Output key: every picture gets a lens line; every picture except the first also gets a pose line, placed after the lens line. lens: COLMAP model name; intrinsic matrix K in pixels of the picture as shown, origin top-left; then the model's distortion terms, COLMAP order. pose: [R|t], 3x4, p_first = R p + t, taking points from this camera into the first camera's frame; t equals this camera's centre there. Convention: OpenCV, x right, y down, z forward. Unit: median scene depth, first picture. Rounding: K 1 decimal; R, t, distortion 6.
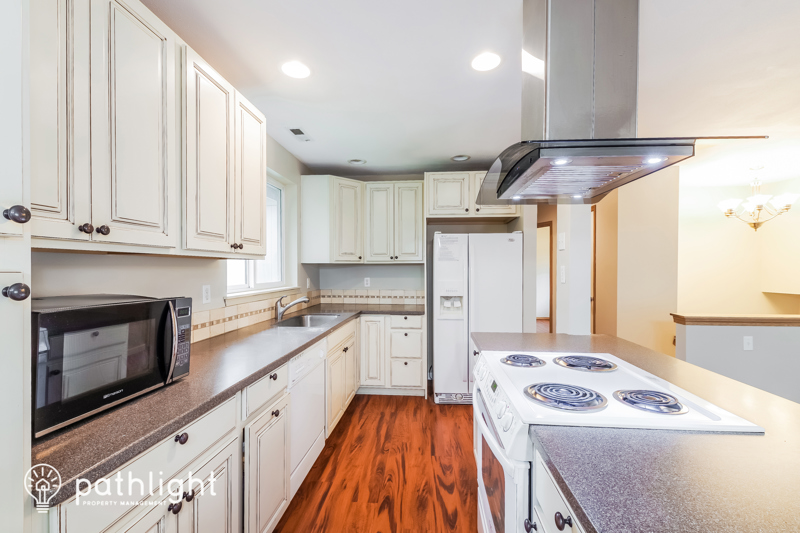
lens RADIAL K [[343.6, 0, 403.7], [0, 343.6, 269.1], [0, 0, 1]] dist [0.018239, 0.000005]
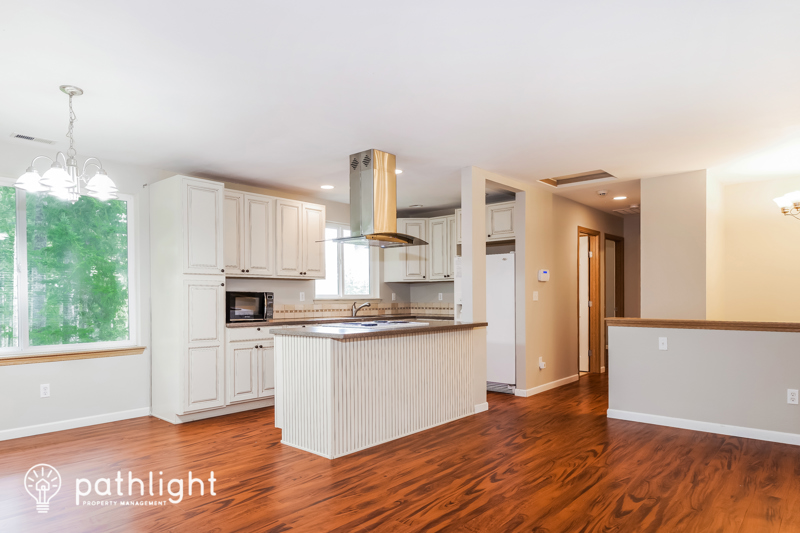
lens RADIAL K [[488.8, 0, 394.0], [0, 488.8, 299.6], [0, 0, 1]] dist [0.000875, 0.000029]
pose [[0.800302, -0.000571, -0.599597, 1.577938], [0.004594, 0.999976, 0.005180, 0.075040], [0.599579, -0.006900, 0.800285, -0.988105]]
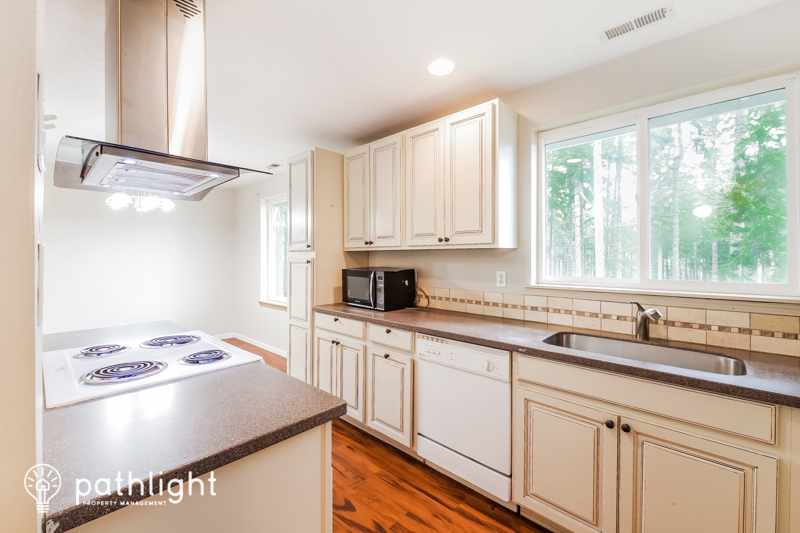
lens RADIAL K [[343.6, 0, 400.5], [0, 343.6, 258.3], [0, 0, 1]] dist [0.018239, 0.000005]
pose [[-0.626037, -0.002378, -0.779790, 0.524138], [-0.002824, 0.999996, -0.000782, 0.004880], [0.779788, 0.001712, -0.626041, 1.408666]]
